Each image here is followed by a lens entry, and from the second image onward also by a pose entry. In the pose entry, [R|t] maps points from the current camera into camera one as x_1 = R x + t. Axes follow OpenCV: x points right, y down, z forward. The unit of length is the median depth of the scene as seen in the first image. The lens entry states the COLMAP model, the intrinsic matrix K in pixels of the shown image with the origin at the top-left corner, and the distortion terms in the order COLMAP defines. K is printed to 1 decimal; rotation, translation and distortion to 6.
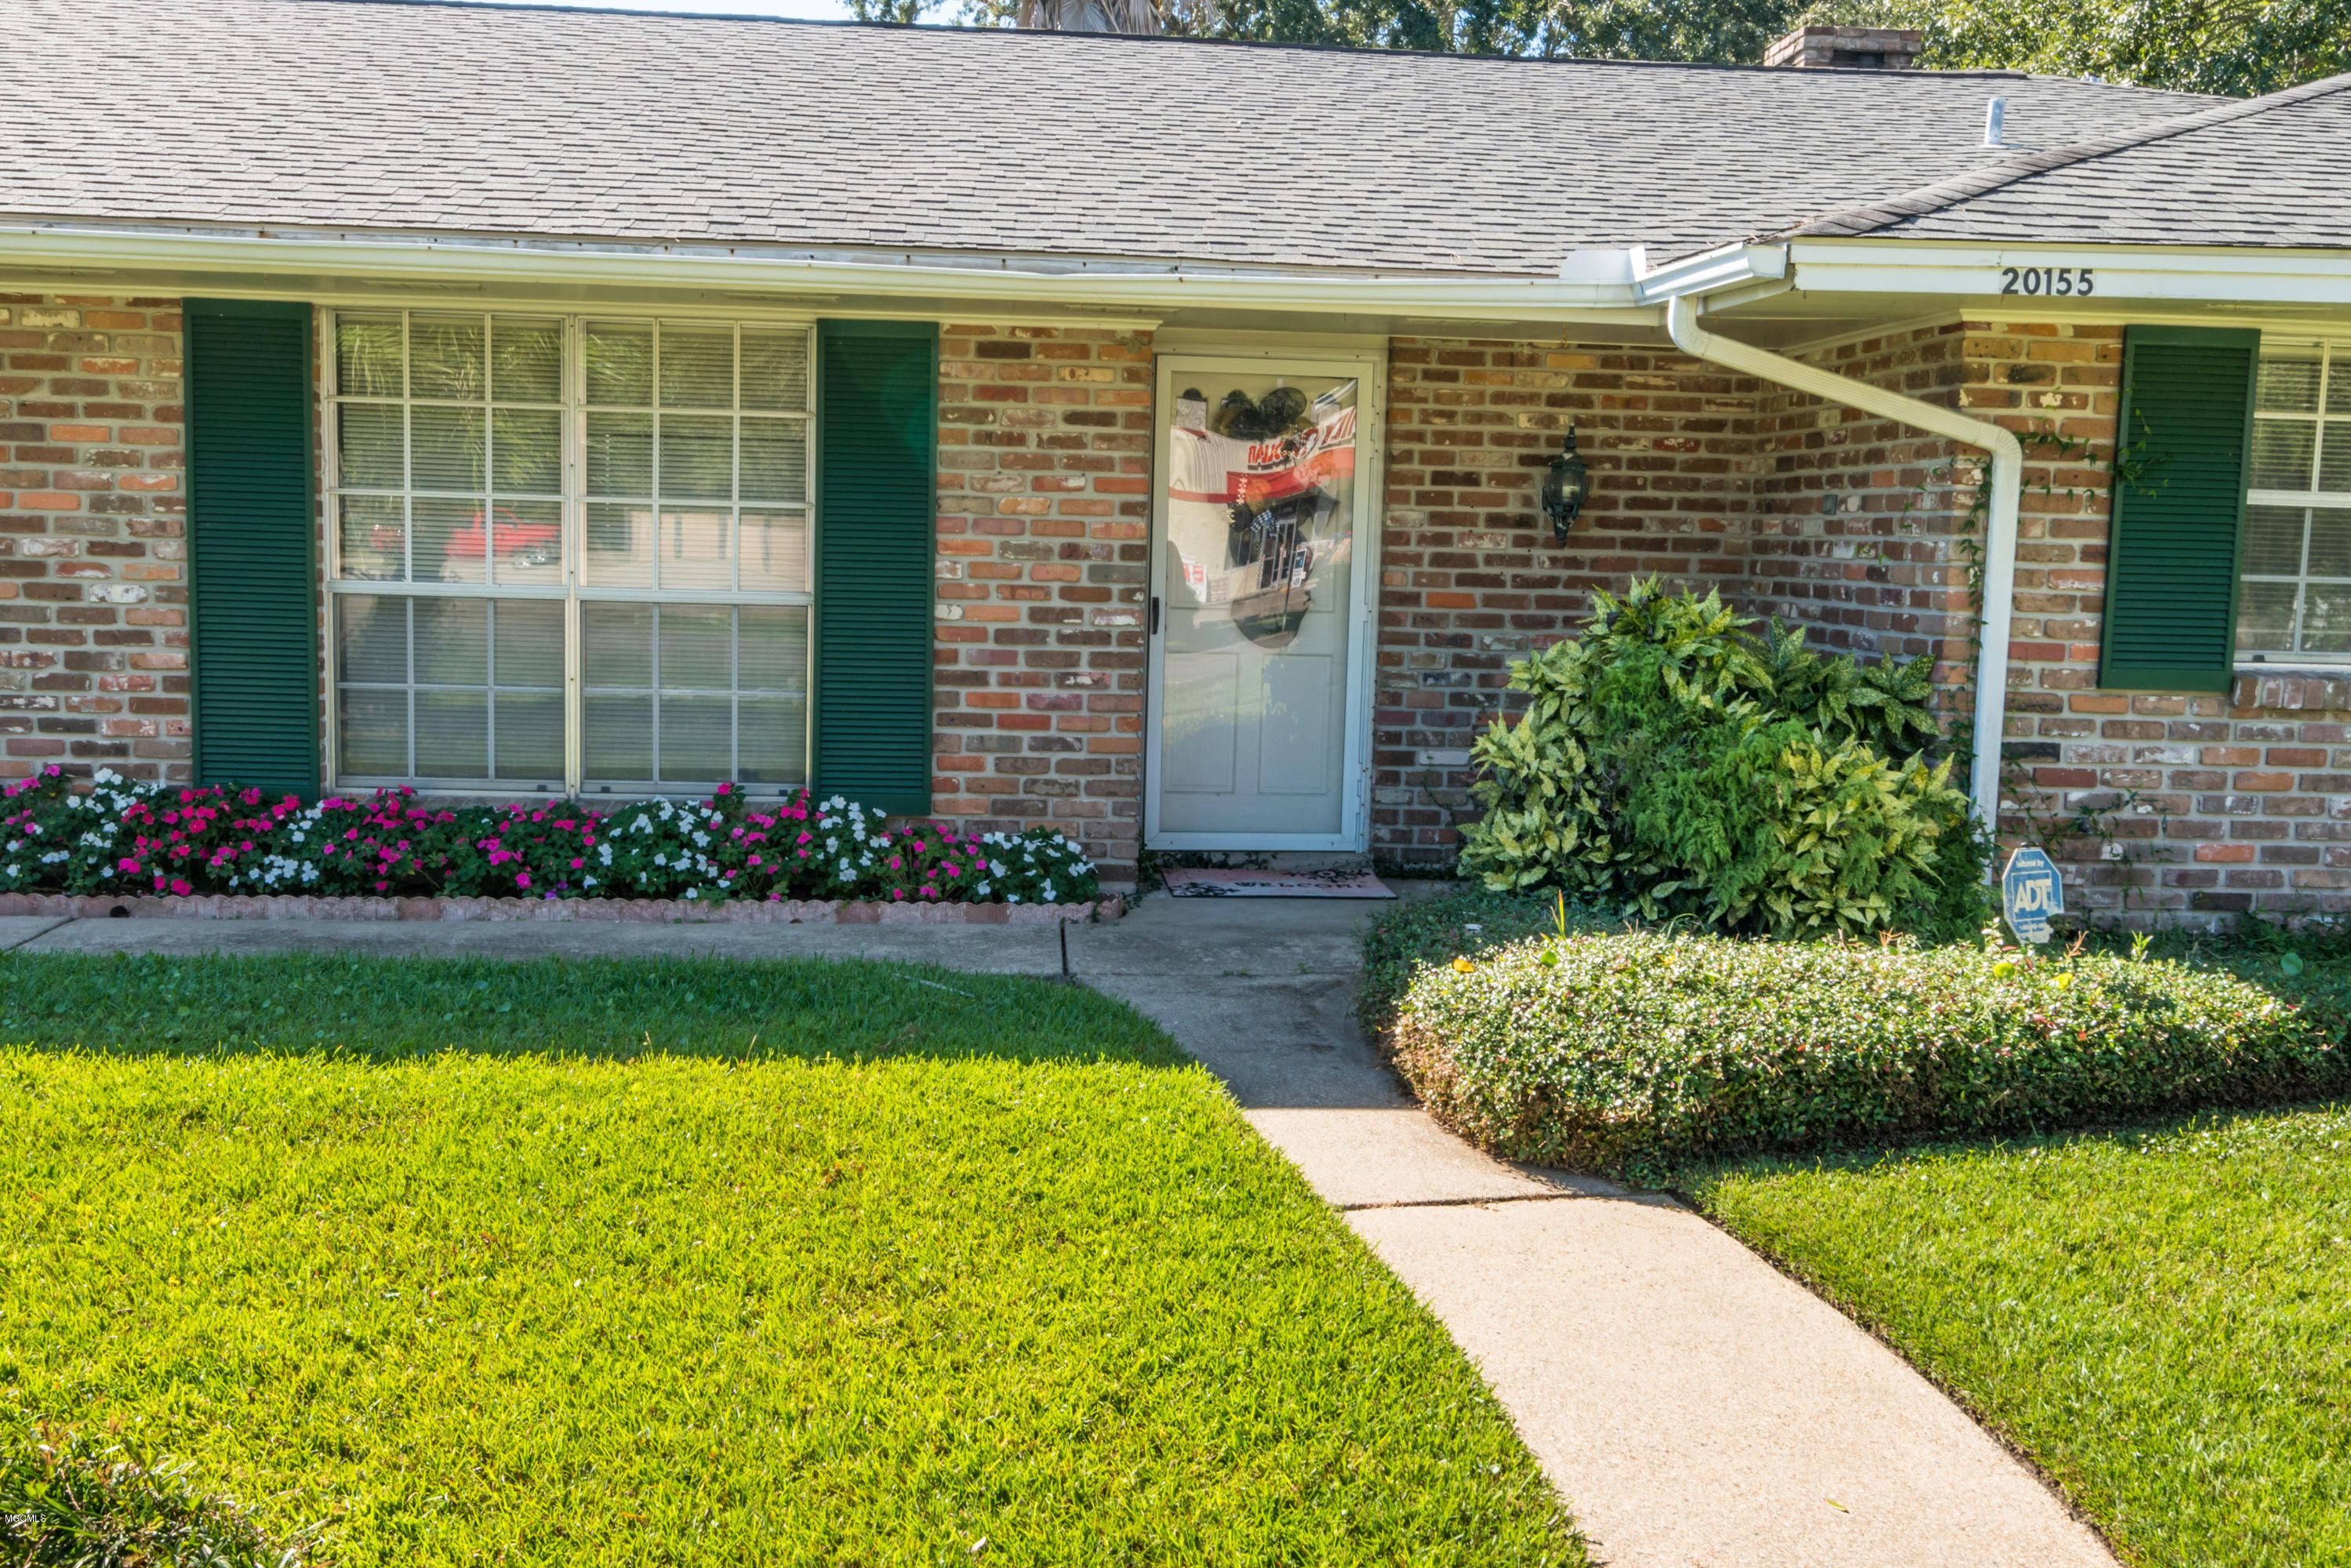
lens RADIAL K [[2135.0, 0, 1175.5], [0, 2135.0, 784.0], [0, 0, 1]] dist [-0.001211, -0.003249]
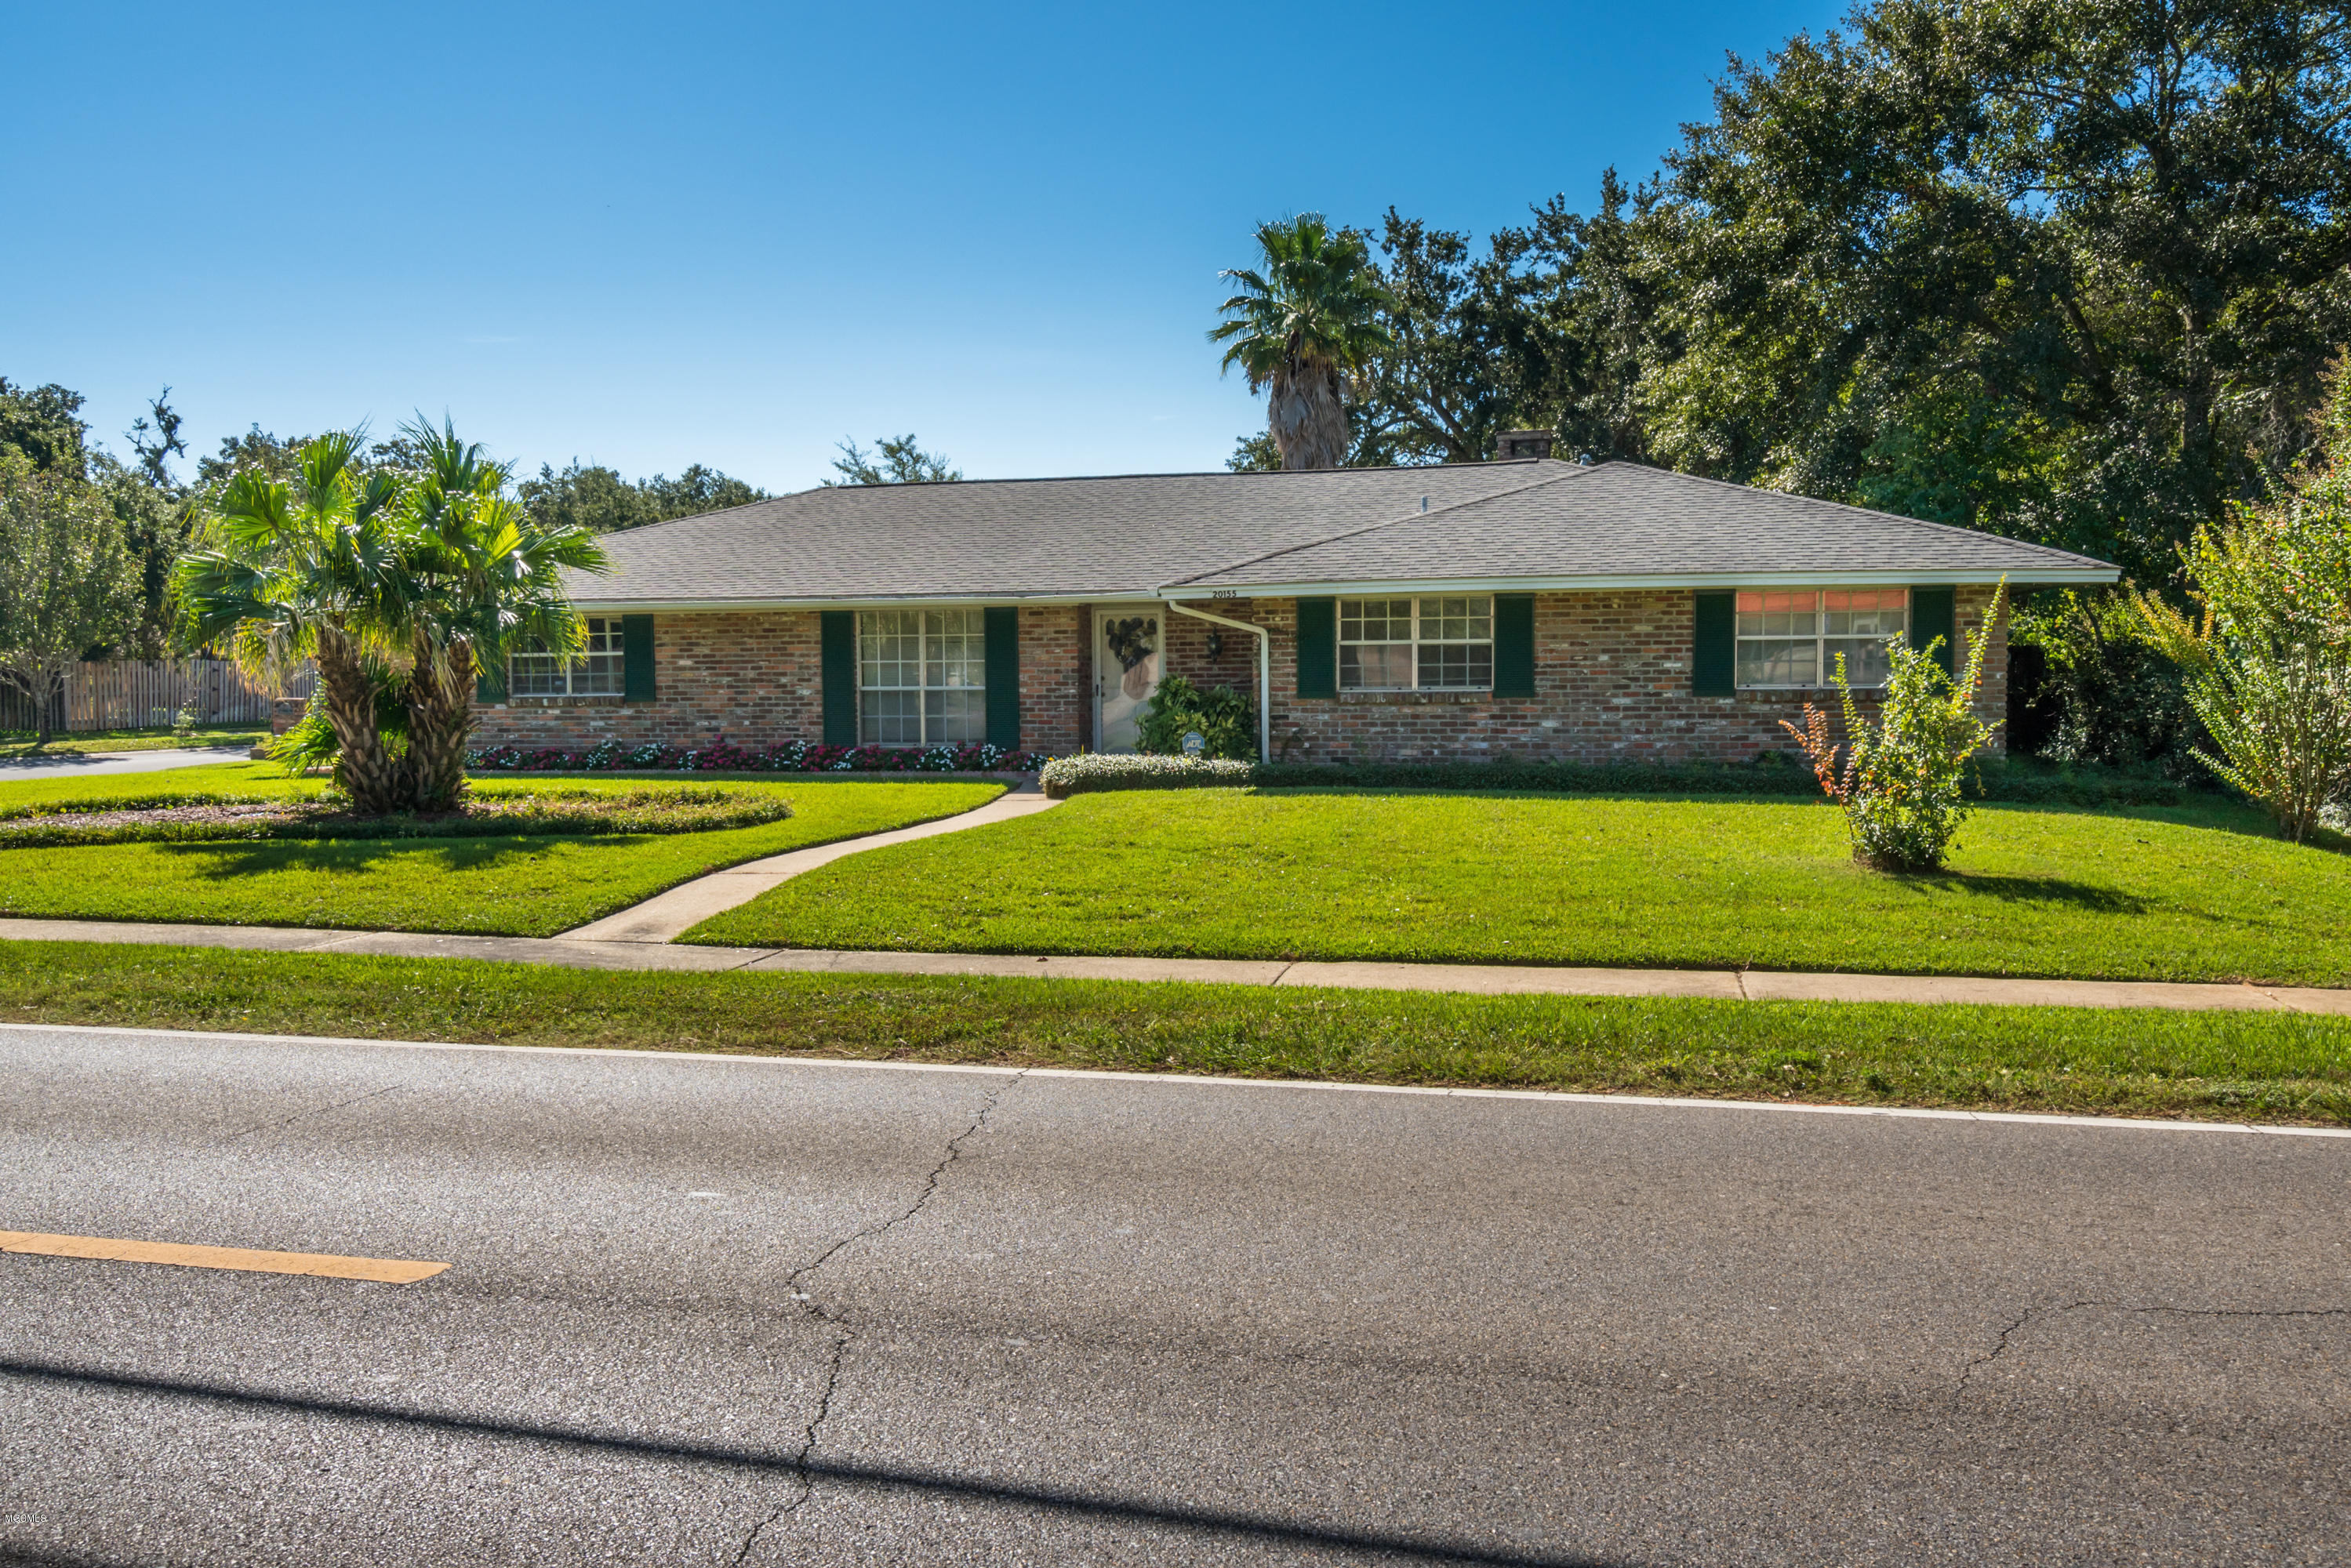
lens RADIAL K [[1795.3, 0, 1175.5], [0, 1795.3, 784.0], [0, 0, 1]] dist [-0.000144, -0.000013]
pose [[0.951270, -0.017240, -0.307878, 1.031962], [0.000856, 0.998580, -0.053274, 0.227701], [0.308359, 0.050414, 0.949933, -1.682116]]
